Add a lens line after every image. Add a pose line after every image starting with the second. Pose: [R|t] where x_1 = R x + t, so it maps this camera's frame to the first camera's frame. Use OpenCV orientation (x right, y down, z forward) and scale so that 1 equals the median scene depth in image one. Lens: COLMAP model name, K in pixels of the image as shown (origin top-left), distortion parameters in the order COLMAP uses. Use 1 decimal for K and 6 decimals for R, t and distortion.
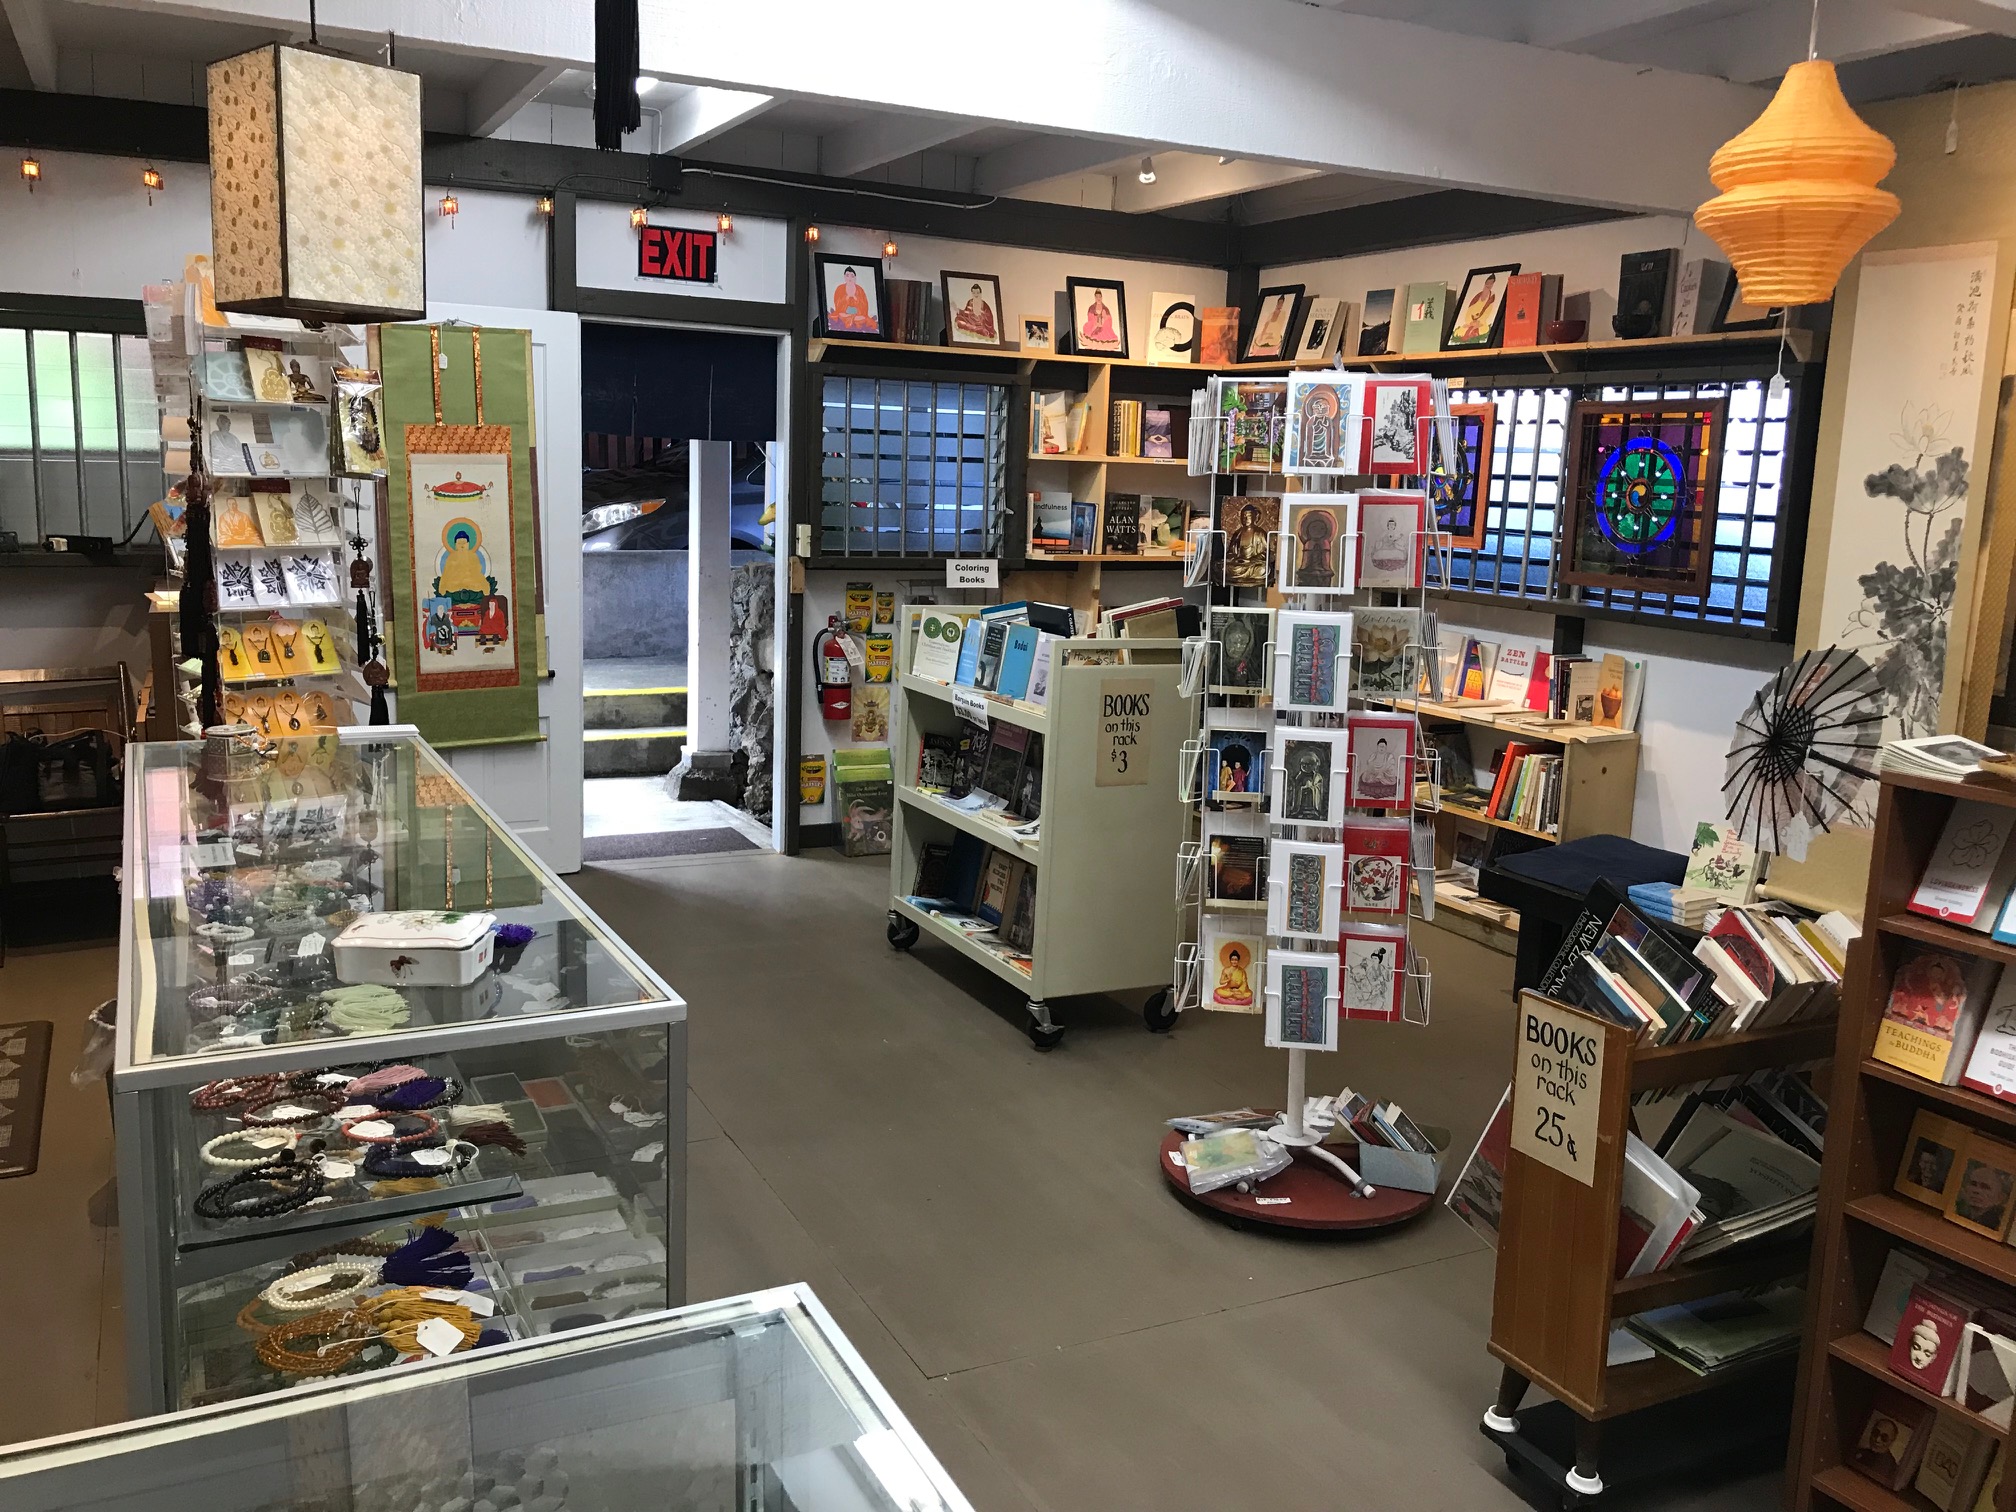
lens RADIAL K [[1689.1, 0, 997.8], [0, 1689.1, 757.6], [0, 0, 1]] dist [0.015348, -0.013991]
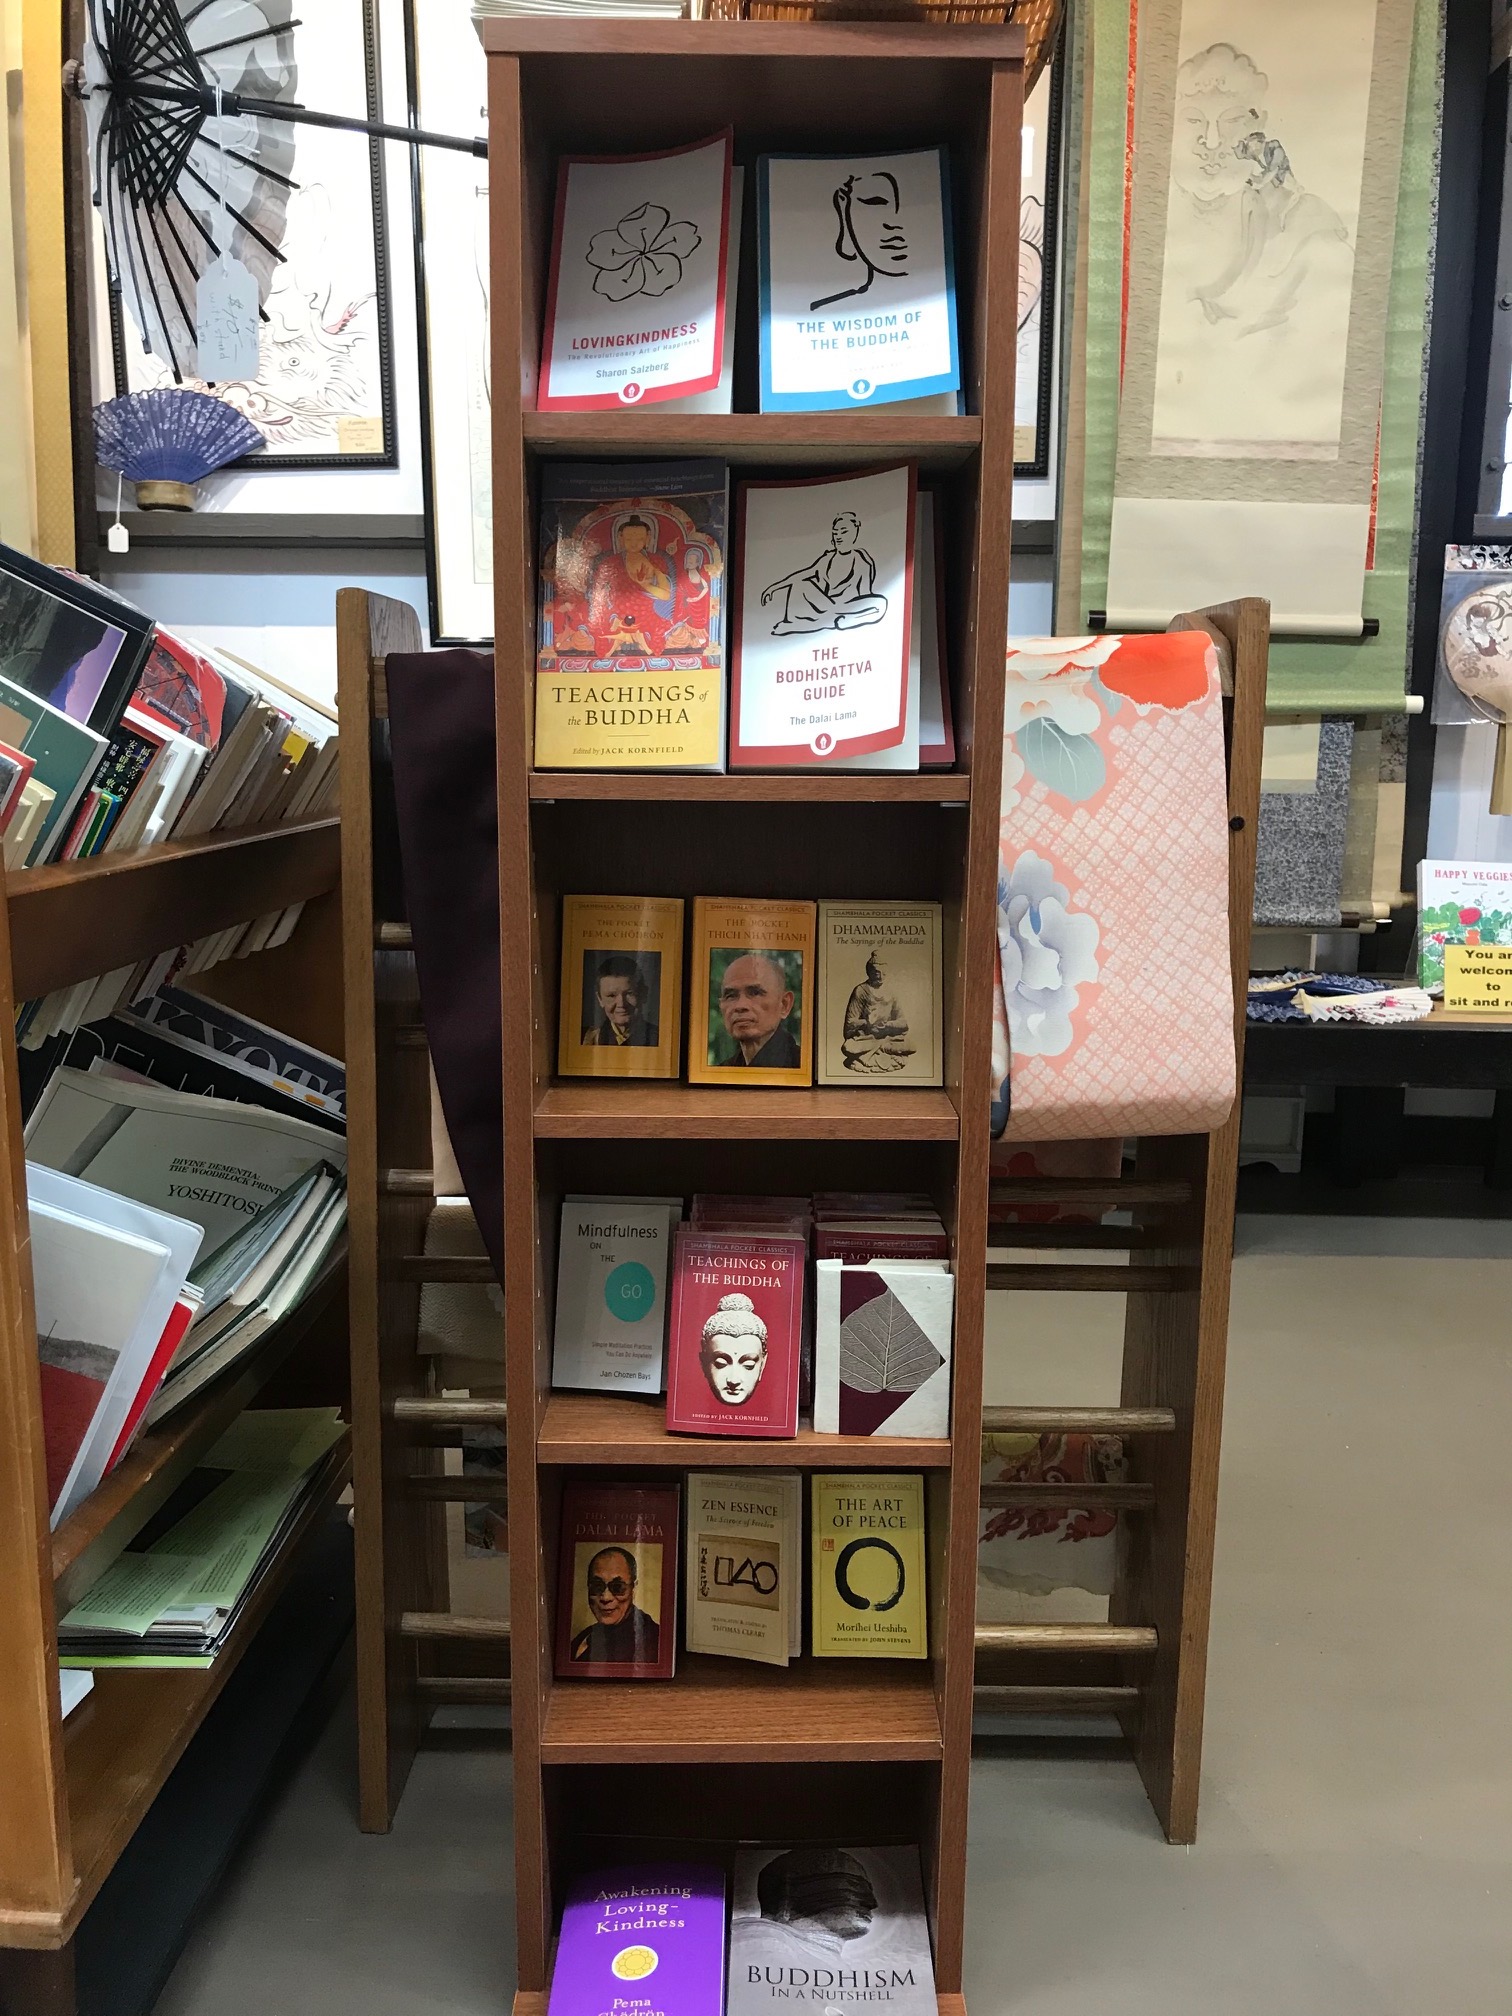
lens RADIAL K [[1689.1, 0, 755.4], [0, 1689.1, 995.4], [0, 0, 1]] dist [0.015348, -0.013991]
pose [[0.479394, -0.169305, 0.861114, 0.161638], [0.159065, 0.981726, 0.104465, 0.200962], [-0.863064, 0.086893, 0.497564, 0.750067]]
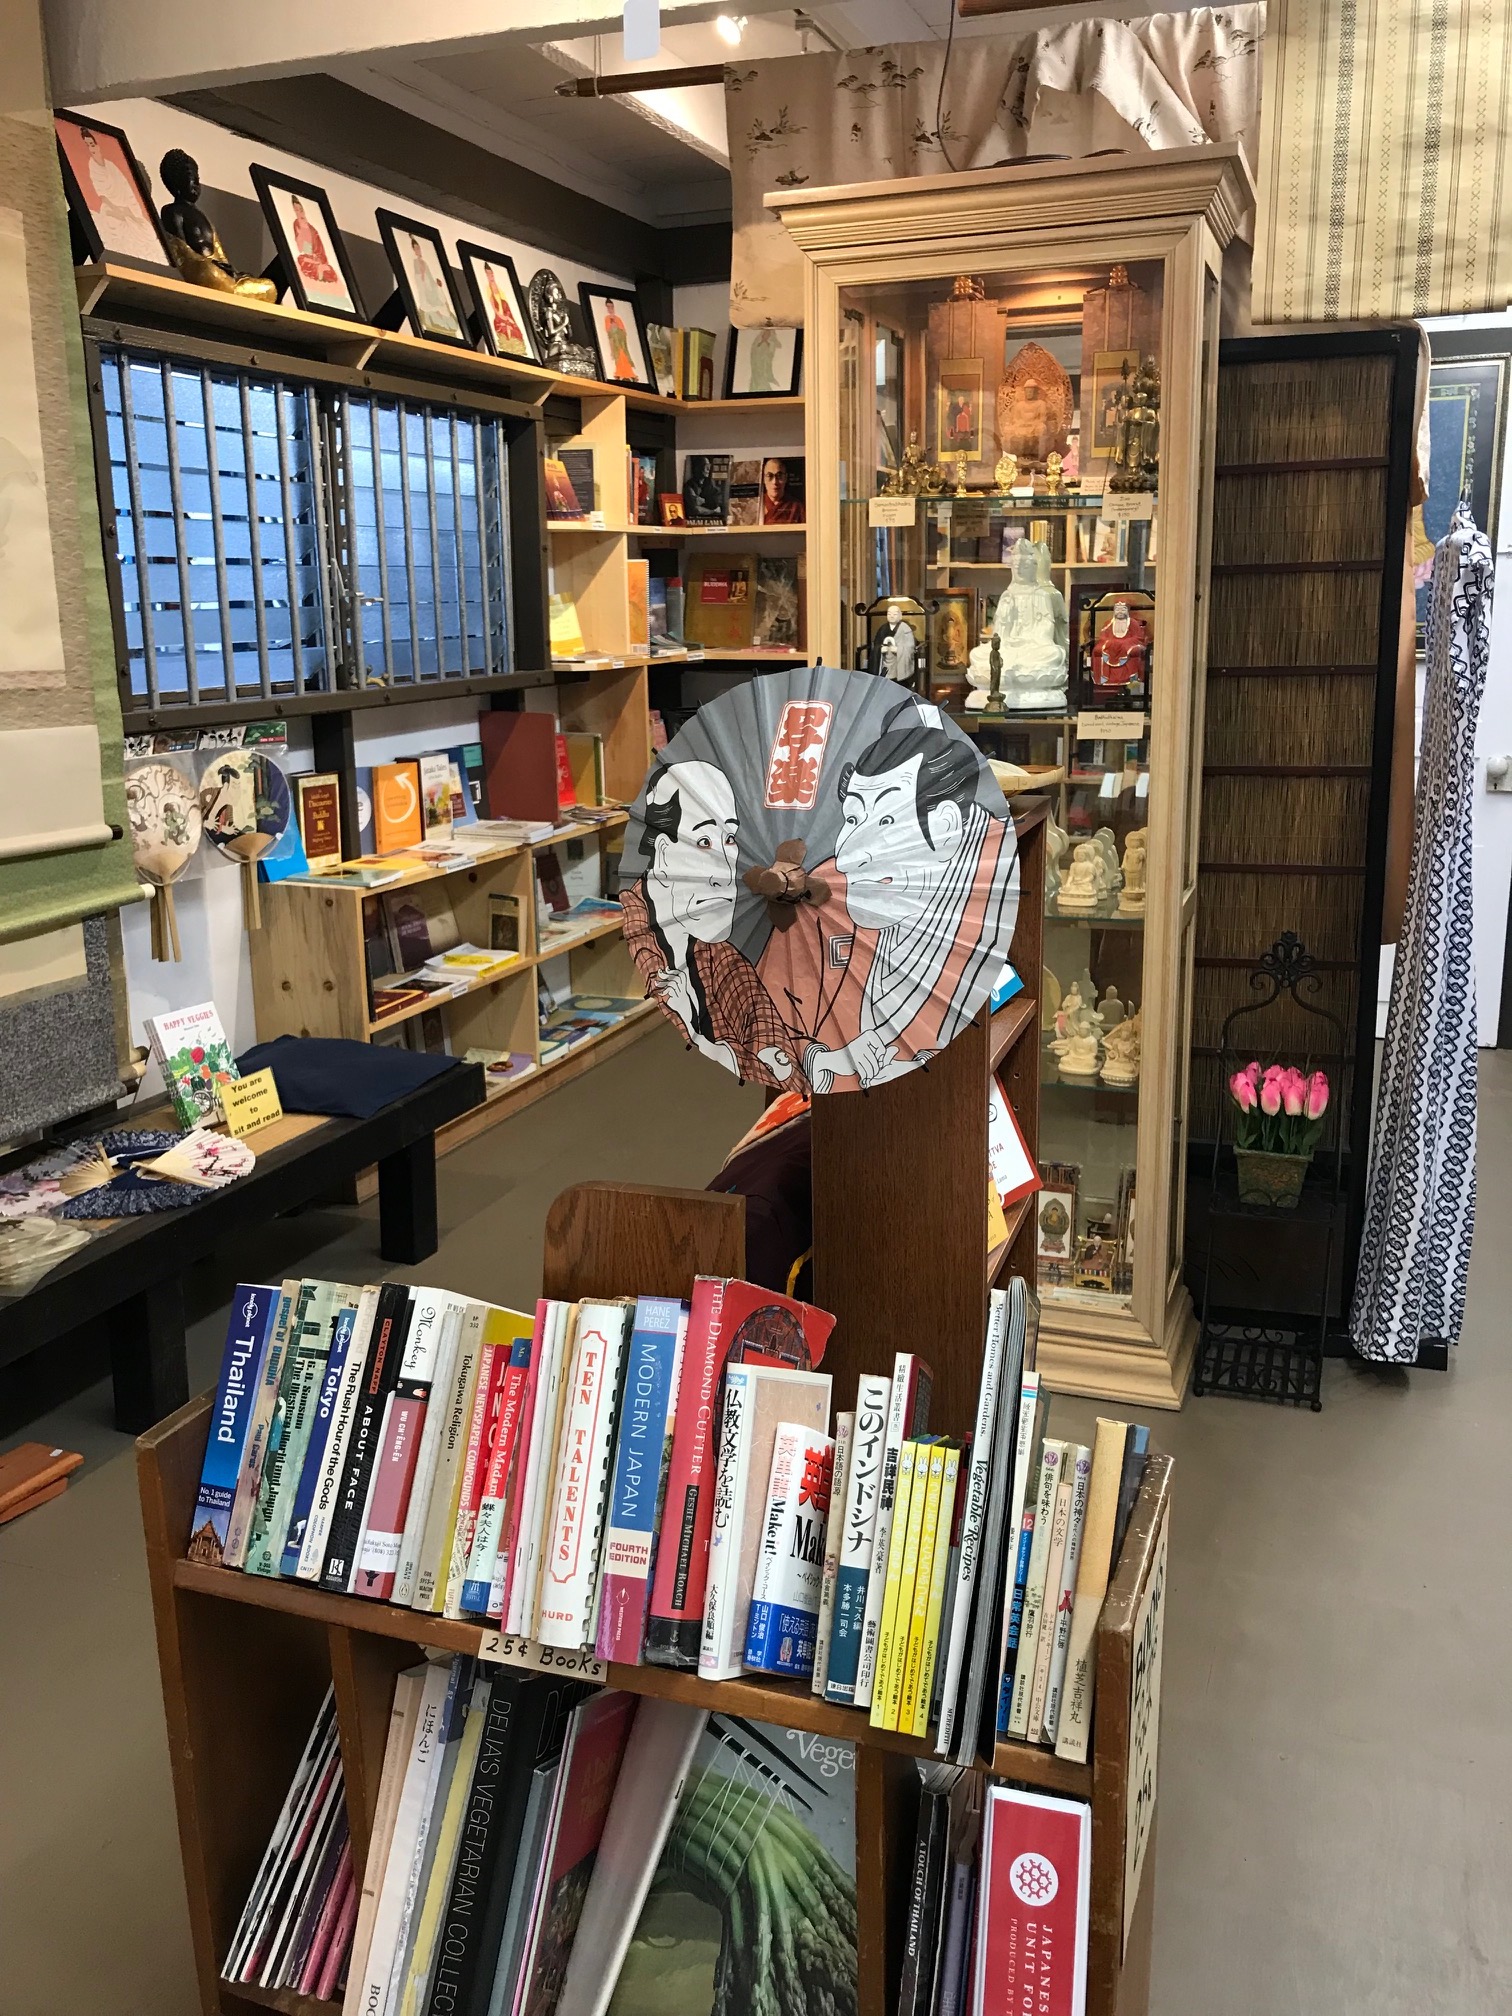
lens RADIAL K [[1689.1, 0, 794.6], [0, 1689.1, 1004.2], [0, 0, 1]] dist [0.015348, -0.013991]
pose [[-0.678003, -0.195590, 0.708560, 0.147035], [0.119926, 0.921599, 0.369151, 0.071598], [-0.725210, 0.335260, -0.601391, 0.983045]]
